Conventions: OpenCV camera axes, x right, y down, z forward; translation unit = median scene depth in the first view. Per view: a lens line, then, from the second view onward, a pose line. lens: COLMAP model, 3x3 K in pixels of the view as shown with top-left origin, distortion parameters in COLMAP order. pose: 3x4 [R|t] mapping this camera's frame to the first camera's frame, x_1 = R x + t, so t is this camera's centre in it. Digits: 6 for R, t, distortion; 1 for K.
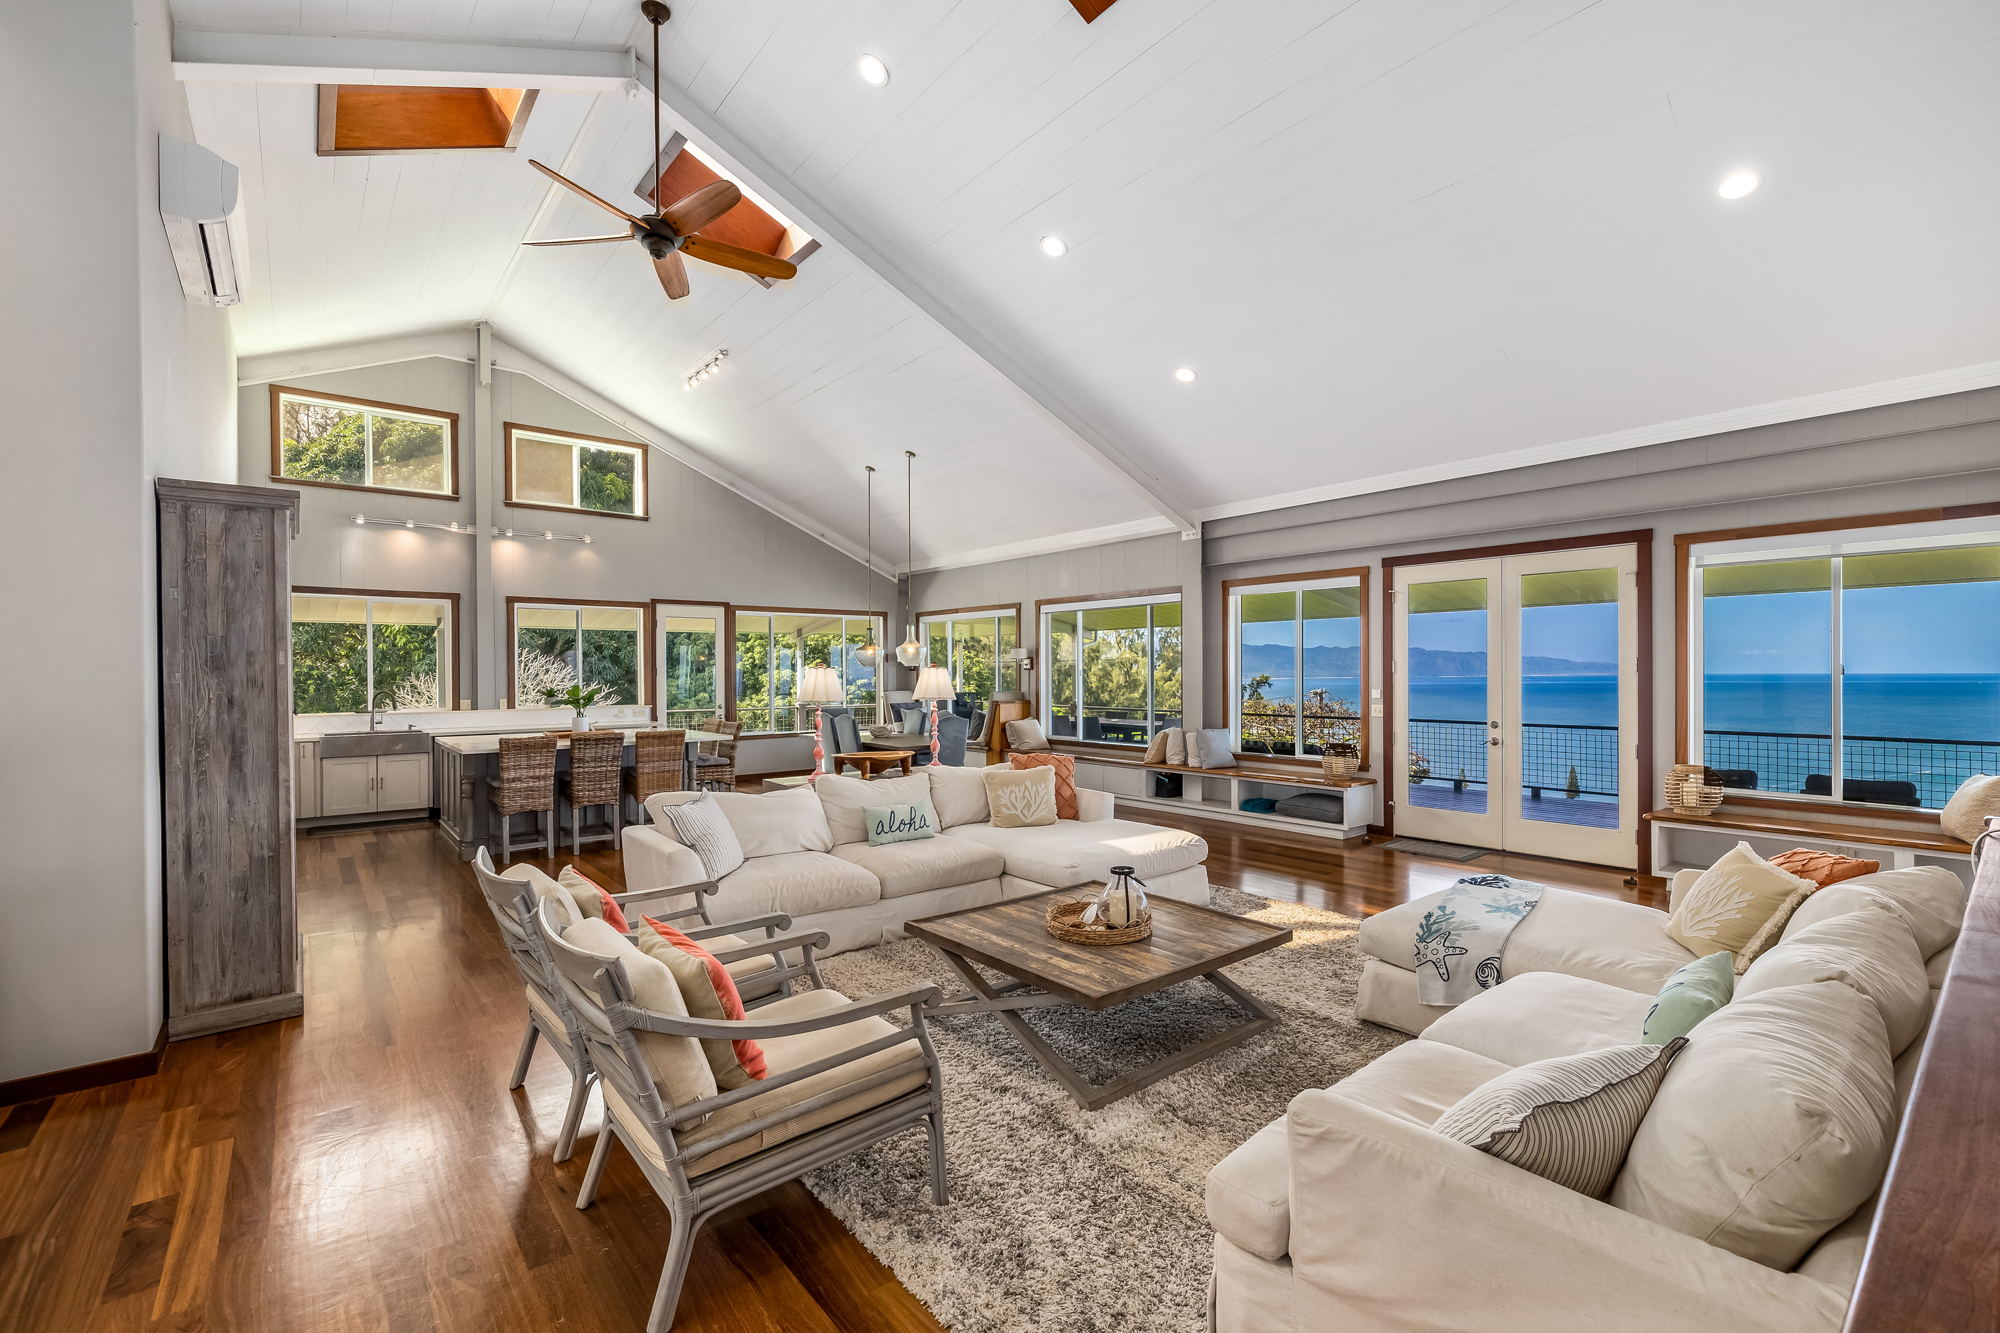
lens RADIAL K [[854.2, 0, 1016.6], [0, 854.2, 676.1], [0, 0, 1]] dist [0.002714, 0.000381]
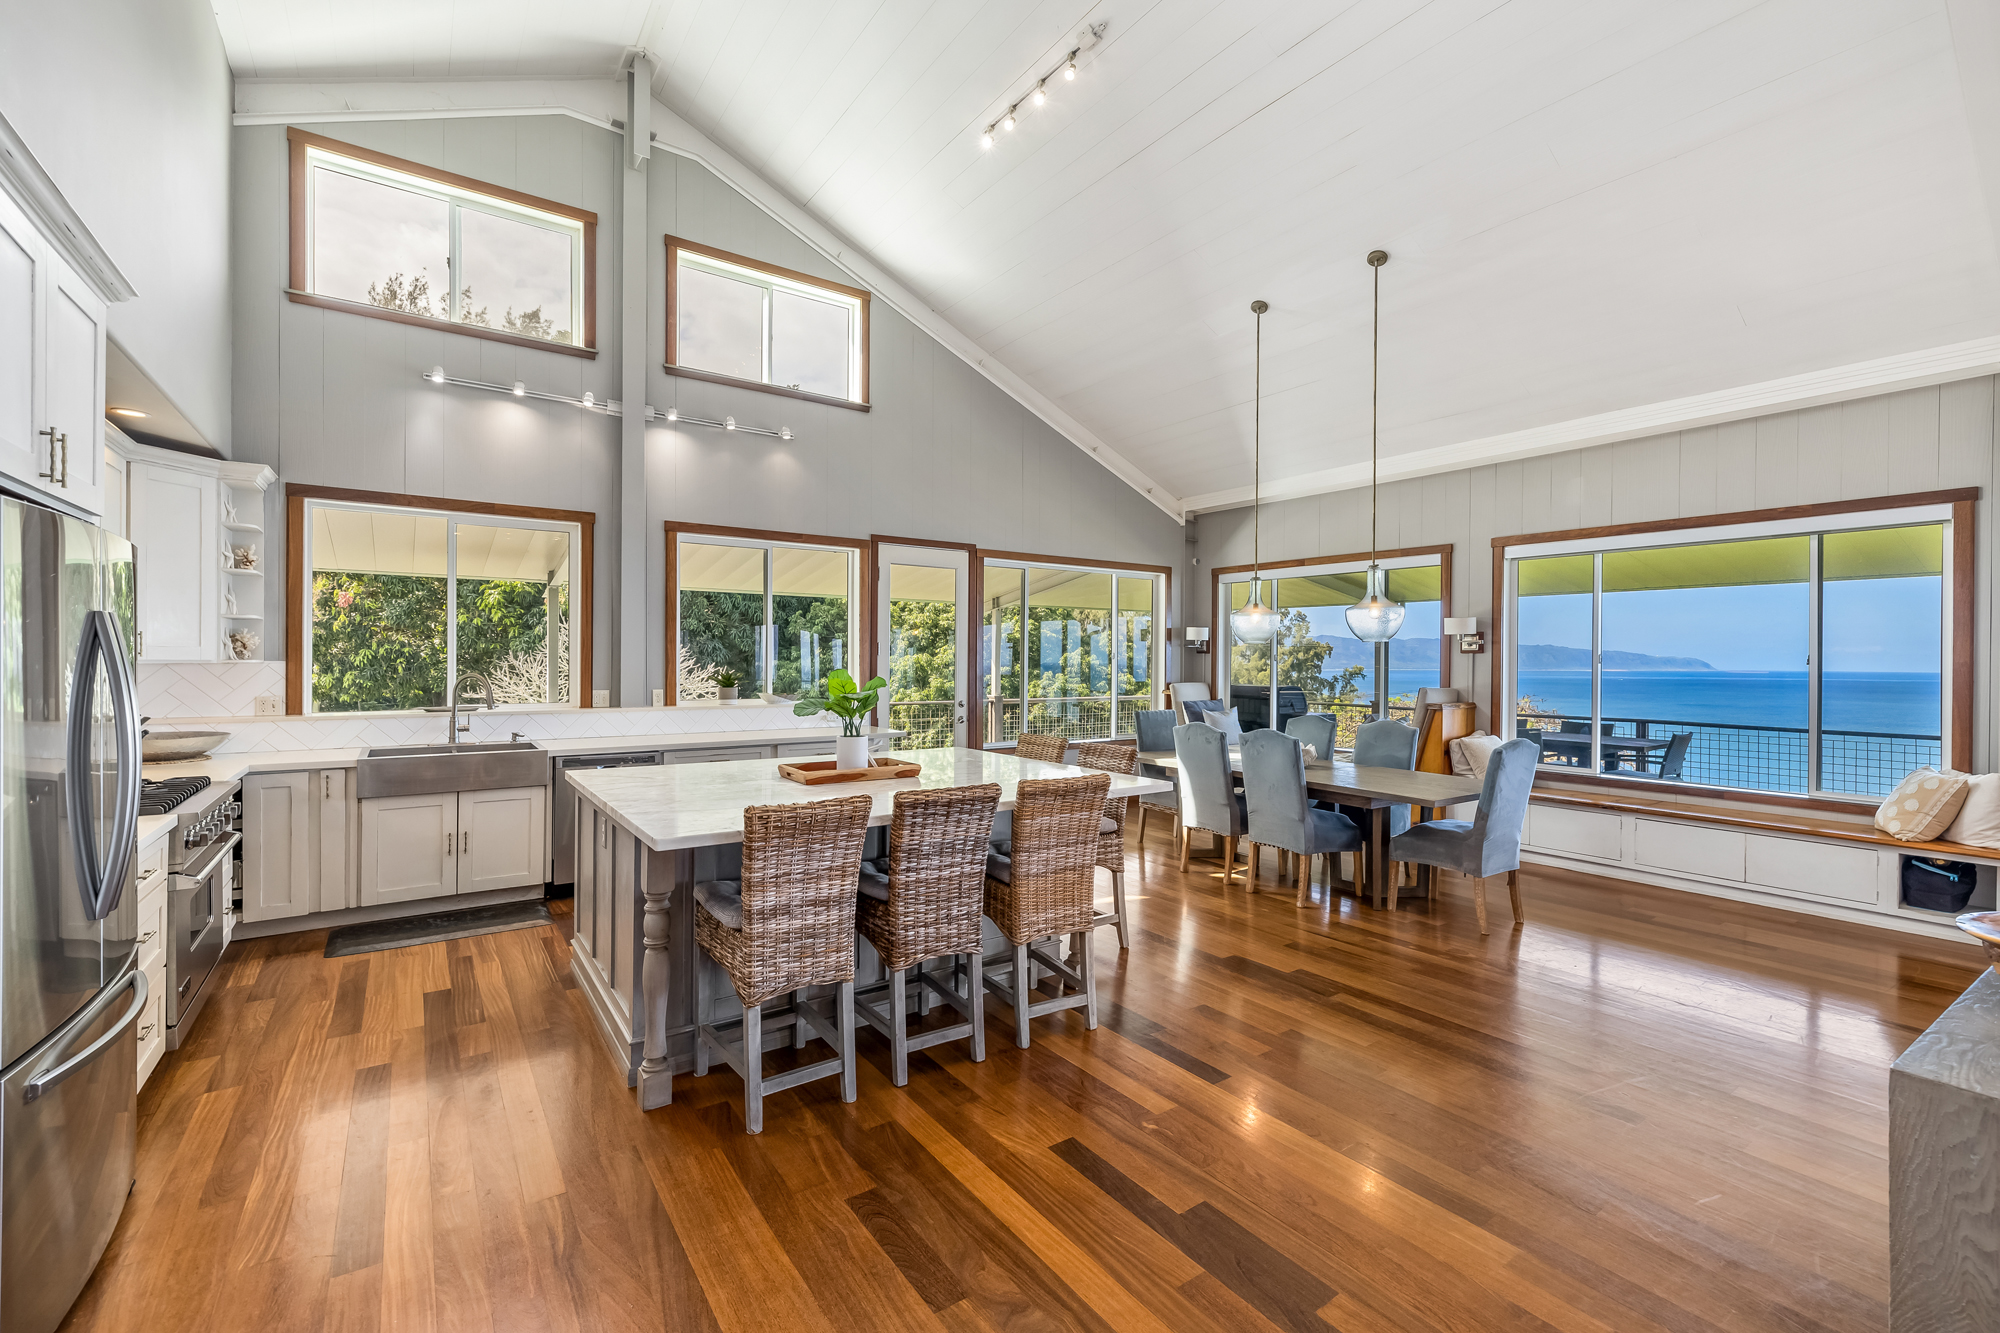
lens RADIAL K [[837.0, 0, 994.9], [0, 837.0, 661.0], [0, 0, 1]] dist [0.001368, 0.000765]
pose [[0.996025, 0.012923, -0.088127, -0.329742], [-0.013204, 0.999909, -0.002605, 0.005127], [0.088085, 0.003759, 0.996106, 0.455651]]
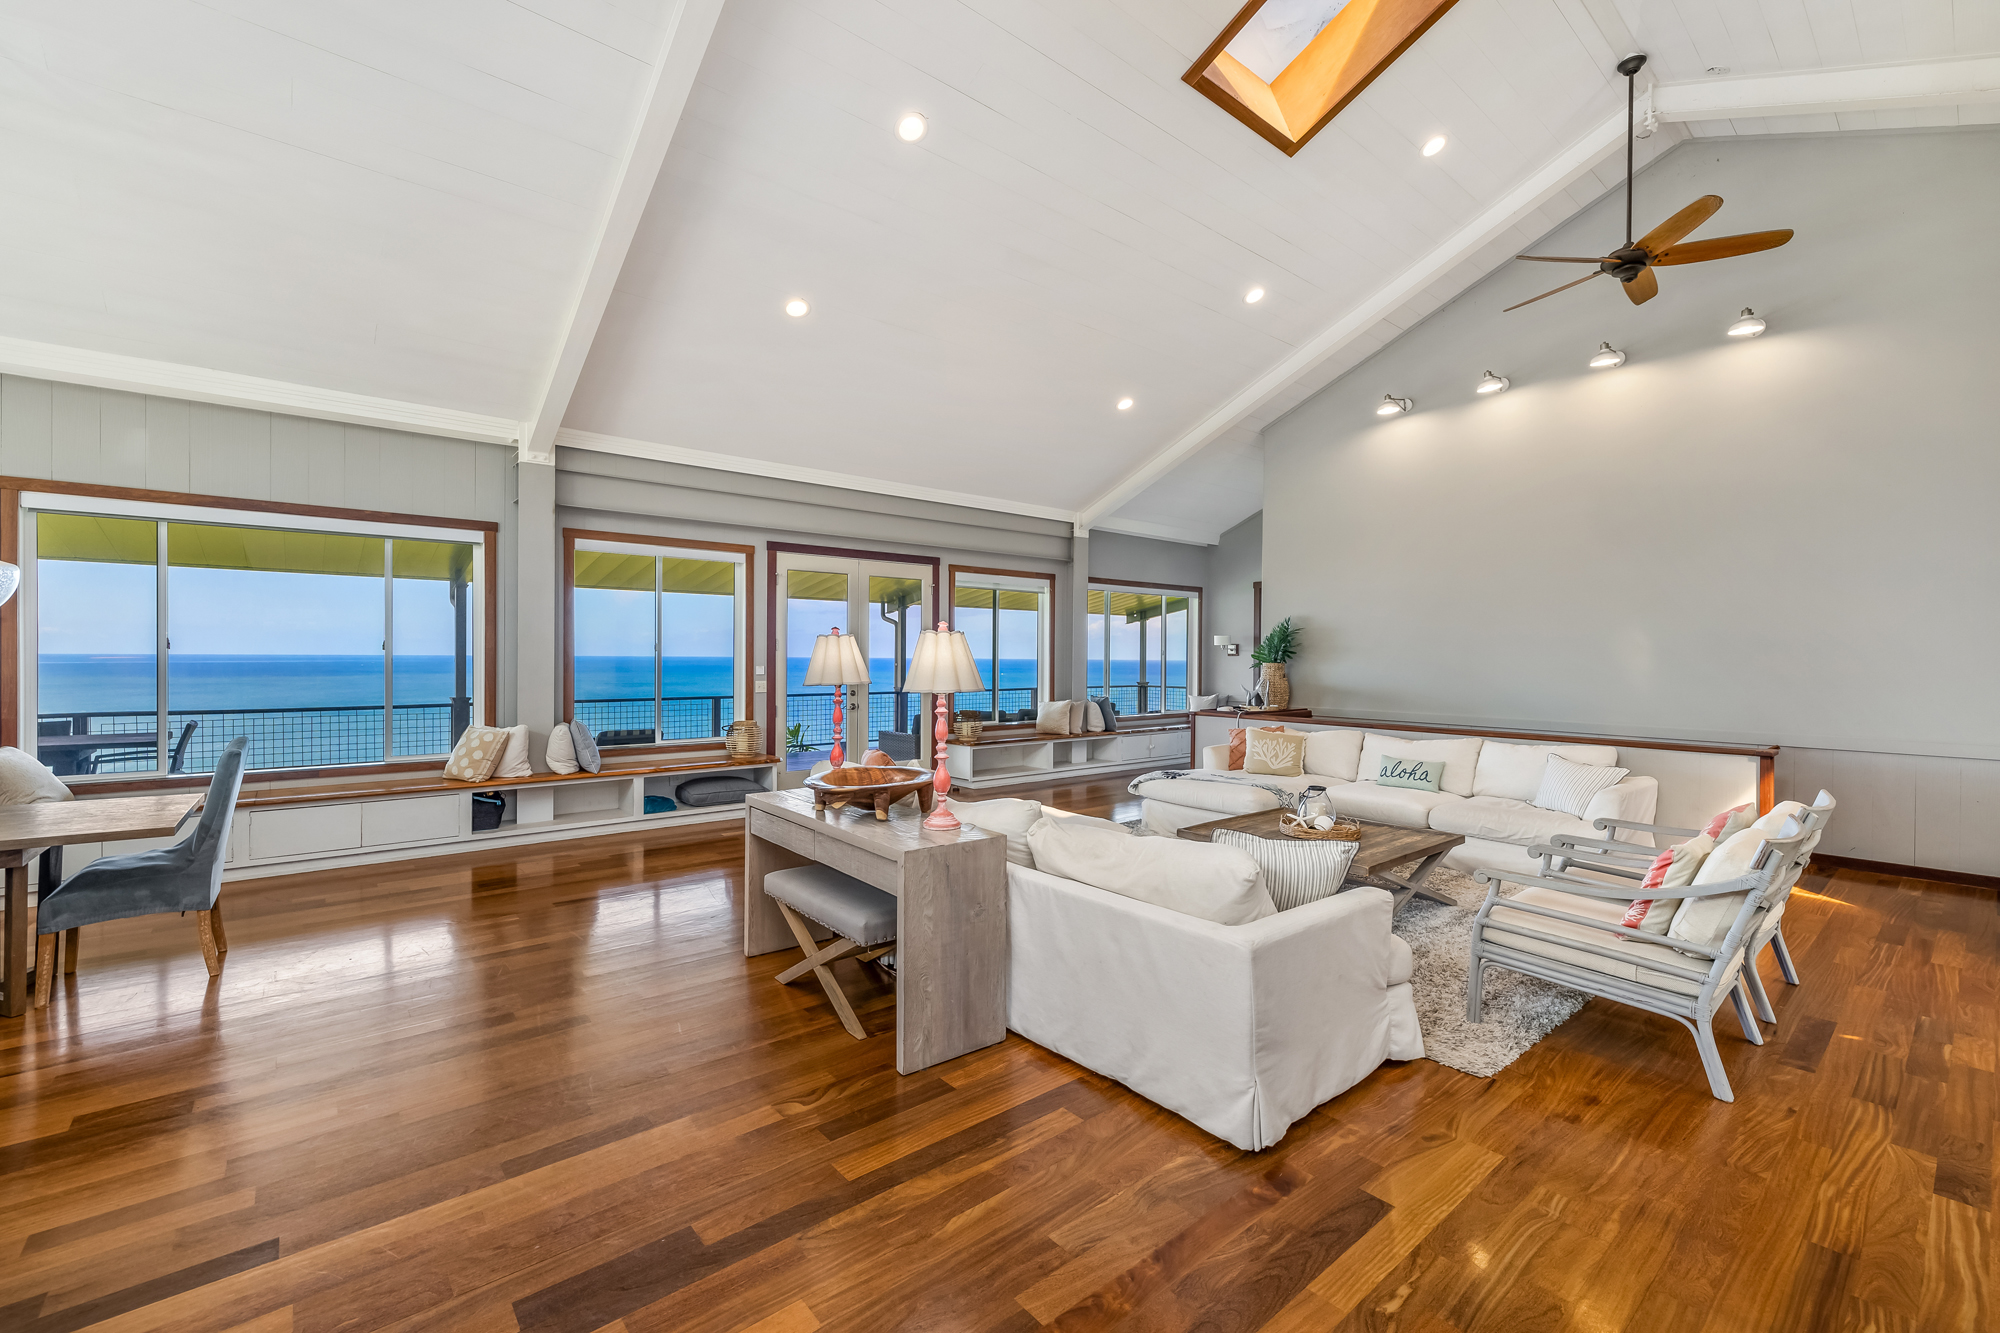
lens RADIAL K [[837.0, 0, 994.9], [0, 837.0, 661.0], [0, 0, 1]] dist [0.001368, 0.000765]
pose [[0.004095, -0.002846, 0.999988, -0.487385], [-0.003531, 0.999990, 0.002860, 0.004295], [-0.999985, -0.003543, 0.004085, 0.584079]]
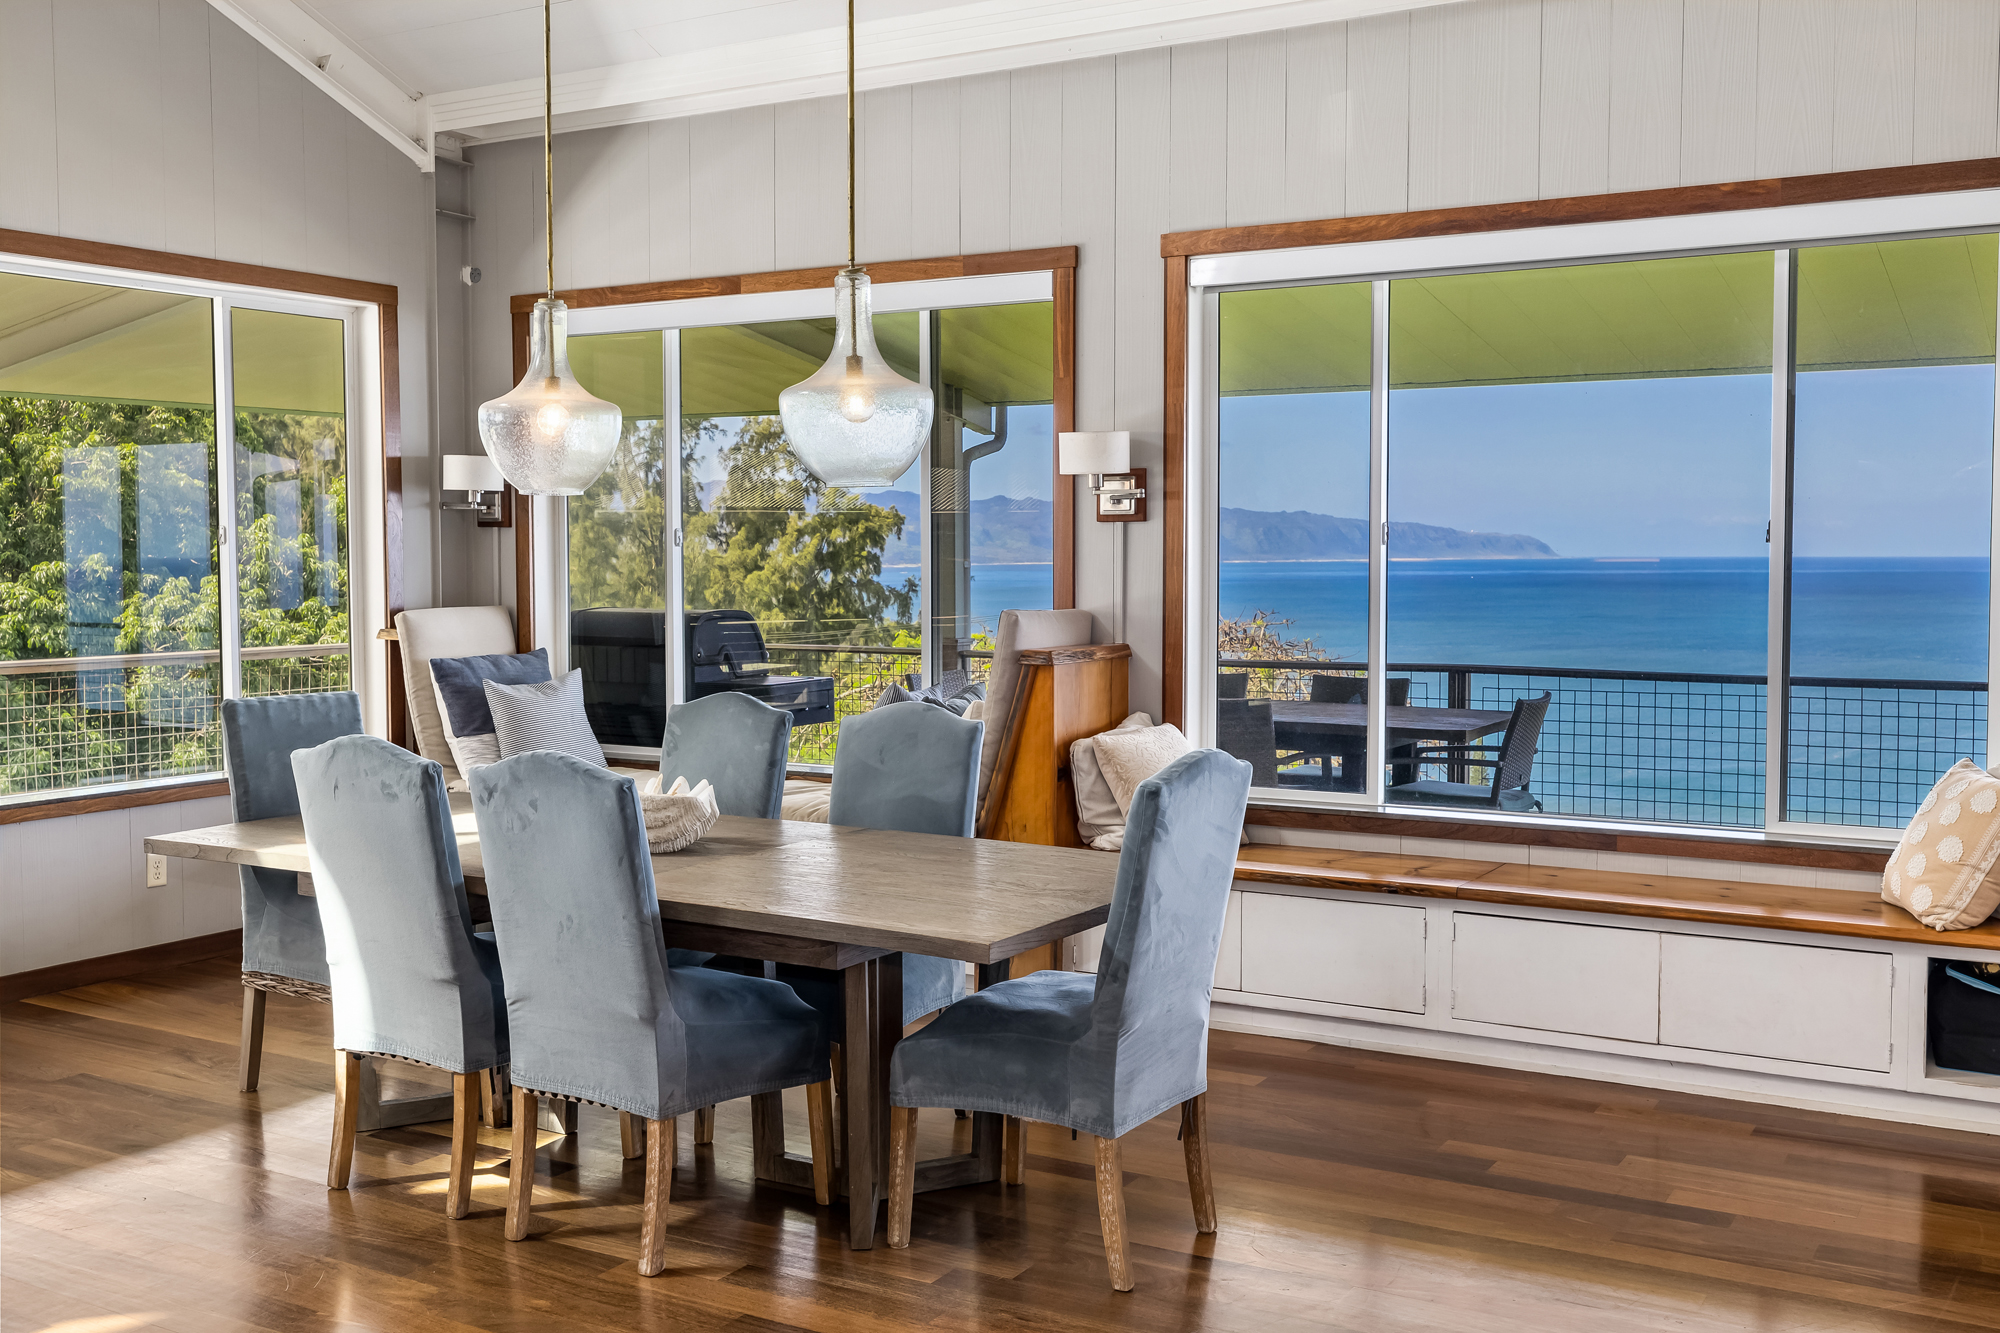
lens RADIAL K [[1921.1, 0, 989.0], [0, 1921.1, 653.9], [0, 0, 1]] dist [-0.001239, 0.006359]
pose [[0.944171, -0.014751, 0.329125, -0.247100], [-0.001227, 0.998833, 0.048285, 0.004935], [-0.329454, -0.045993, 0.943051, 0.595521]]
